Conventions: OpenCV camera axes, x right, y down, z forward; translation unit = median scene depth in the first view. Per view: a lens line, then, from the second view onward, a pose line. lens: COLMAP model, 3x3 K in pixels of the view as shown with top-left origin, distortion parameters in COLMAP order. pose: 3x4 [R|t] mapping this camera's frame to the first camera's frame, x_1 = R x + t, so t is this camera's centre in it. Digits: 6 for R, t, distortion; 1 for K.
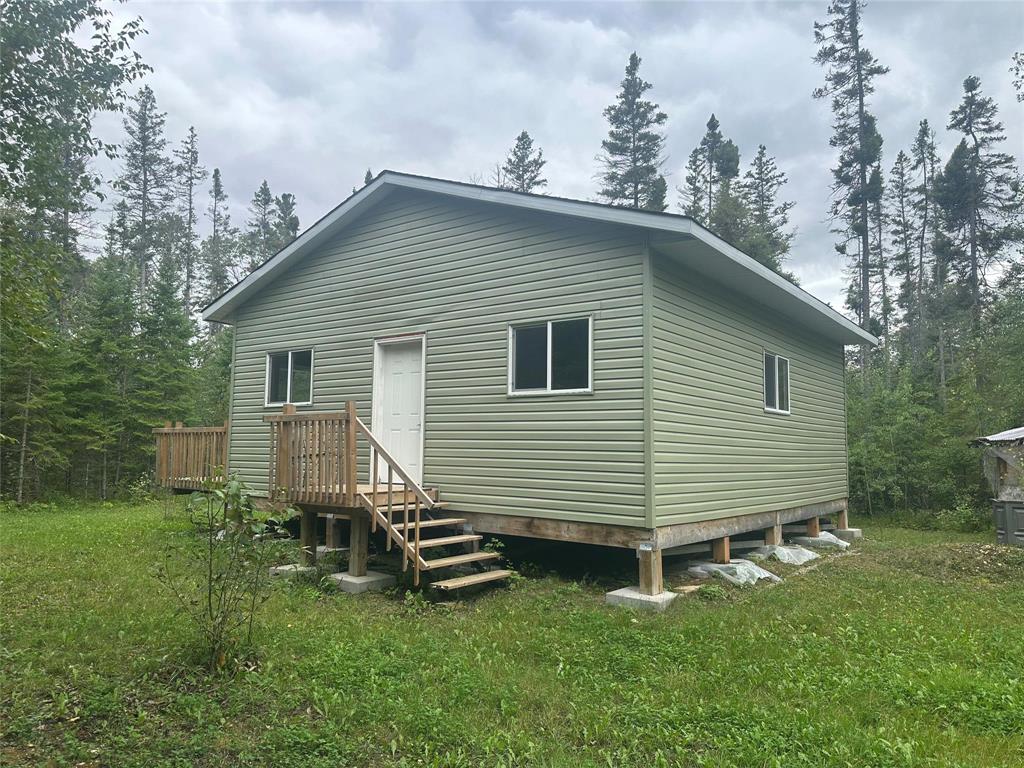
lens RADIAL K [[715.2, 0, 505.5], [0, 715.2, 389.7], [0, 0, 1]] dist [0.073079, -0.096119]
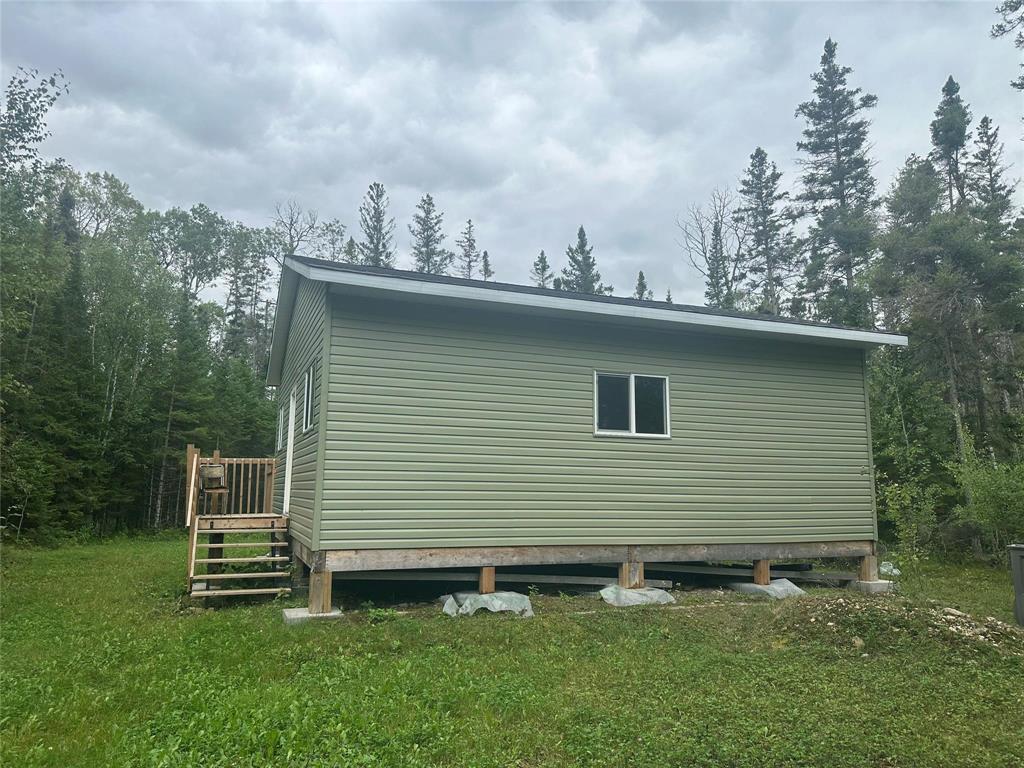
lens RADIAL K [[715.2, 0, 507.1], [0, 715.2, 381.2], [0, 0, 1]] dist [0.073079, -0.096119]
pose [[0.851599, -0.089674, -0.516466, 0.371479], [0.051603, 0.994815, -0.087642, 0.017267], [0.521648, 0.047984, 0.851811, 0.074417]]
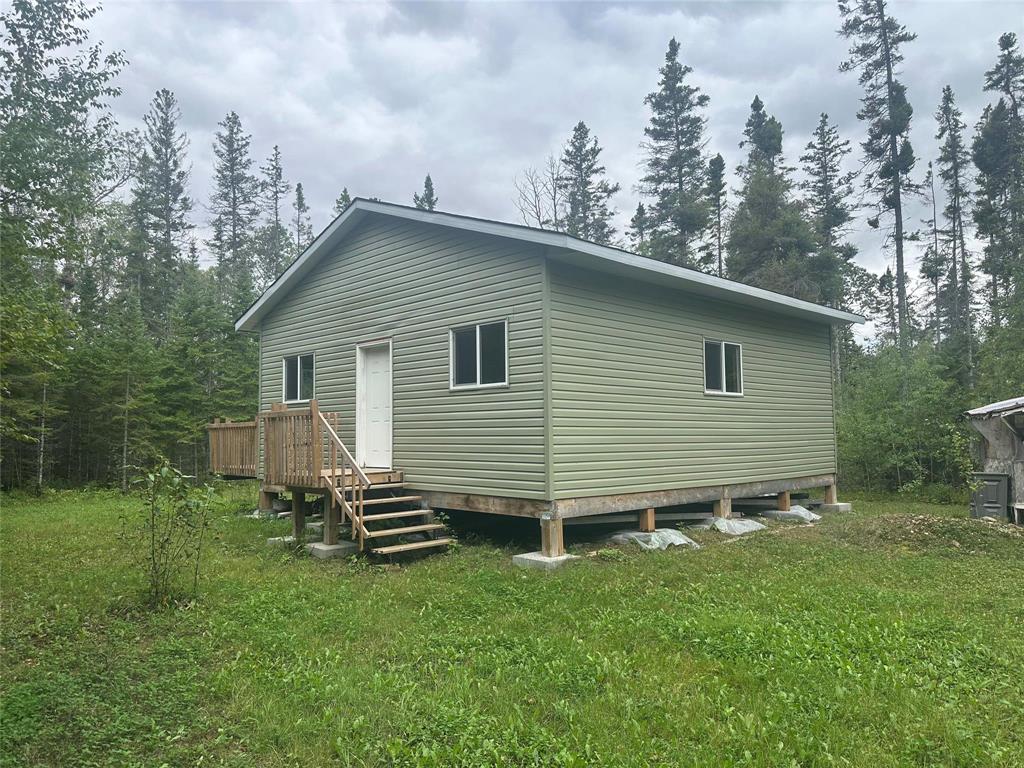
lens RADIAL K [[715.2, 0, 509.7], [0, 715.2, 382.9], [0, 0, 1]] dist [0.073079, -0.096119]
pose [[0.988619, -0.035472, -0.146202, 0.113271], [0.037398, 0.999246, 0.010447, -0.004828], [0.145721, -0.015795, 0.989200, -0.056960]]
